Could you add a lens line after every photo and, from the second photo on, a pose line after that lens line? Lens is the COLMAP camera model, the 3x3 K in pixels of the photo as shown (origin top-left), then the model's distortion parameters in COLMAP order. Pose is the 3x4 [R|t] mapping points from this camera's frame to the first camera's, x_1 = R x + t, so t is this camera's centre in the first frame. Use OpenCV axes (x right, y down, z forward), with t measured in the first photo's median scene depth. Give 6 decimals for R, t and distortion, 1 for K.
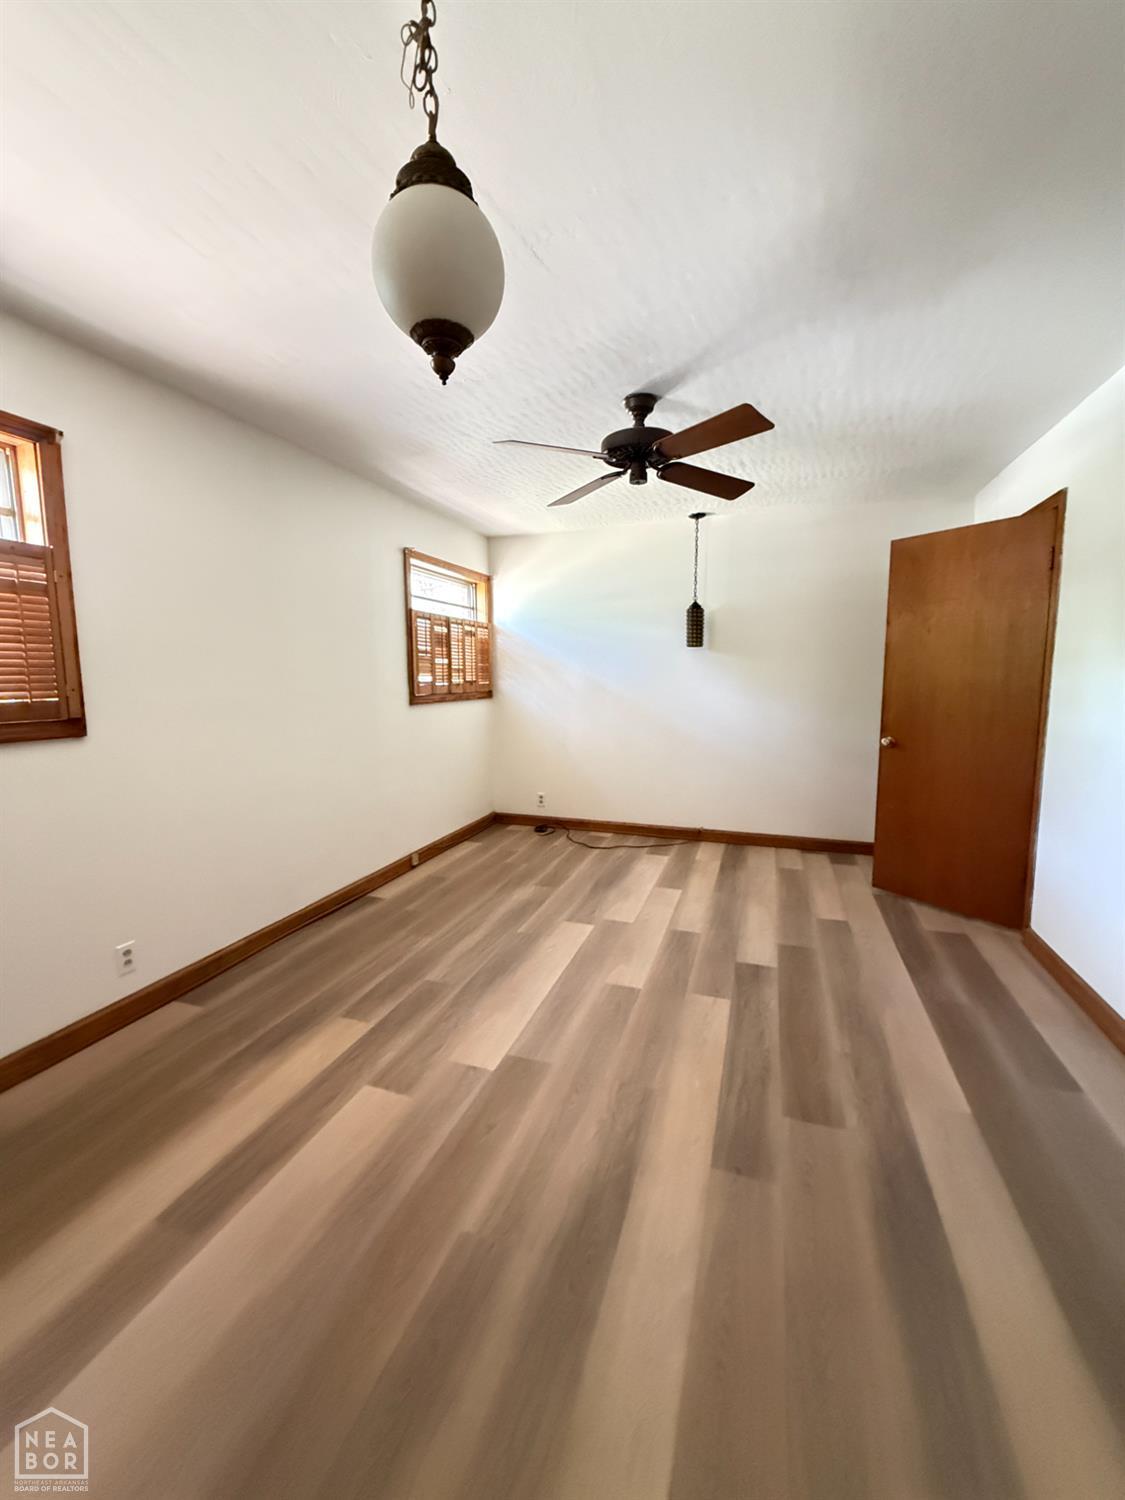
lens RADIAL K [[603.7, 0, 562.7], [0, 603.7, 746.5], [0, 0, 1]] dist [-0.017662, -0.000164]
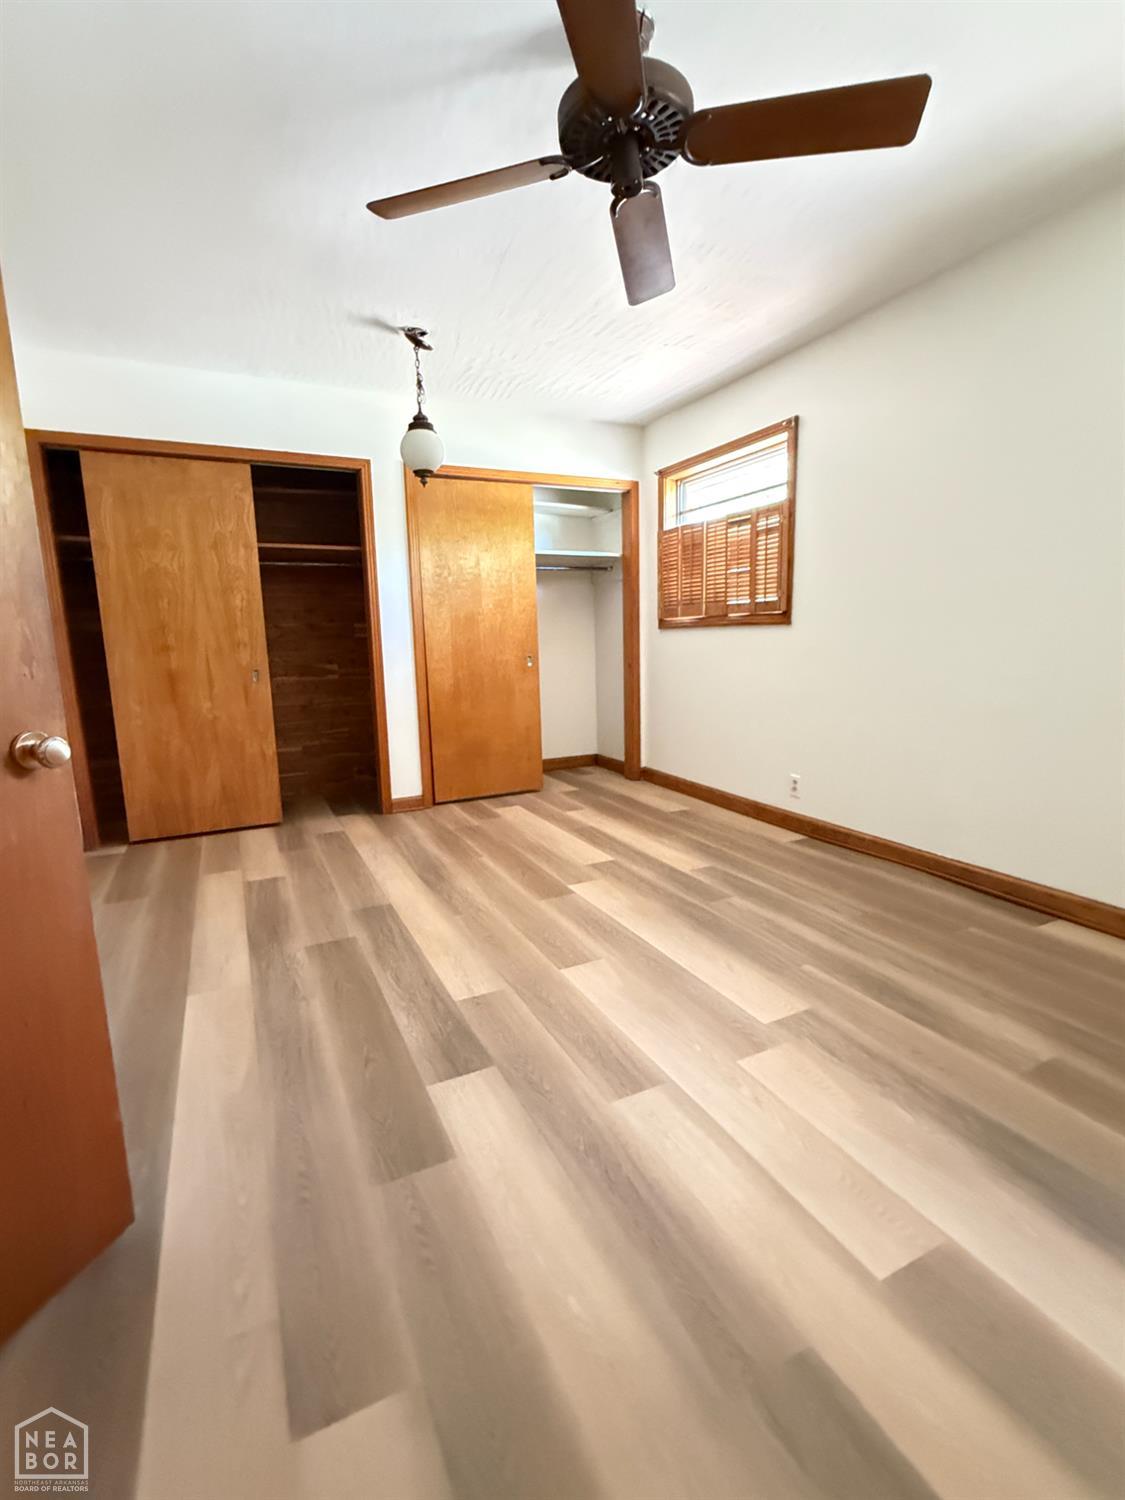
lens RADIAL K [[686.6, 0, 564.1], [0, 686.6, 753.0], [0, 0, 1]] dist [-0.002420, -0.001249]
pose [[-0.706081, 0.142370, -0.693672, 0.714284], [-0.055159, 0.965547, 0.254316, -0.095843], [0.705979, 0.217831, -0.673901, 1.568662]]
